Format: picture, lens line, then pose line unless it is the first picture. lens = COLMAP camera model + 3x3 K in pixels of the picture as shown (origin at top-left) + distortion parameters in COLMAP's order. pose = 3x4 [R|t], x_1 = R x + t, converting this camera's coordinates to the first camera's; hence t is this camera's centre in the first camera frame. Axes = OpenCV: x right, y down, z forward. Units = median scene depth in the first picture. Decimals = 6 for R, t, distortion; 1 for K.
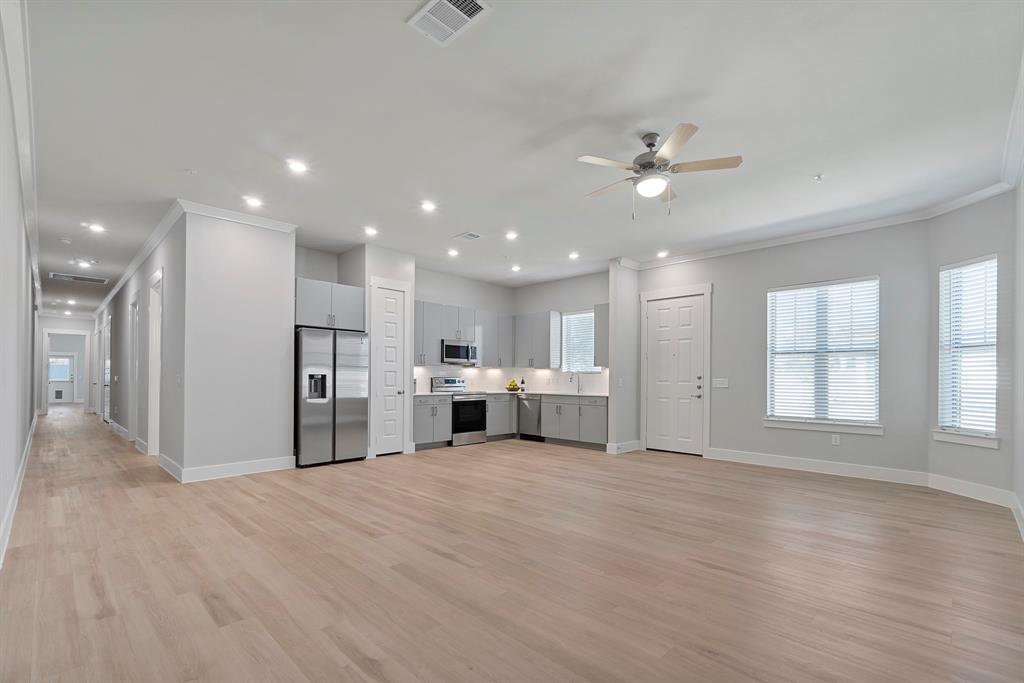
lens RADIAL K [[455.3, 0, 507.0], [0, 455.3, 367.1], [0, 0, 1]] dist [-0.007694, -0.000254]
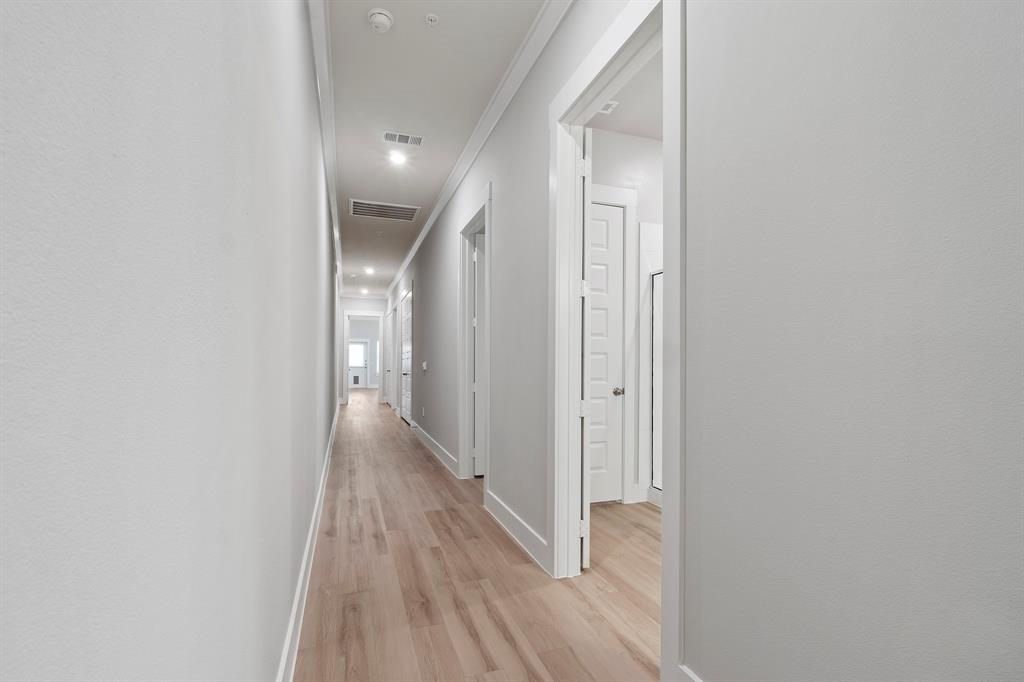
lens RADIAL K [[455.3, 0, 507.0], [0, 455.3, 366.6], [0, 0, 1]] dist [-0.007694, -0.000254]
pose [[0.897196, 0.012313, -0.441461, -0.338617], [-0.002149, 0.999721, 0.023517, 0.007607], [0.441627, -0.020150, 0.896972, 0.332626]]
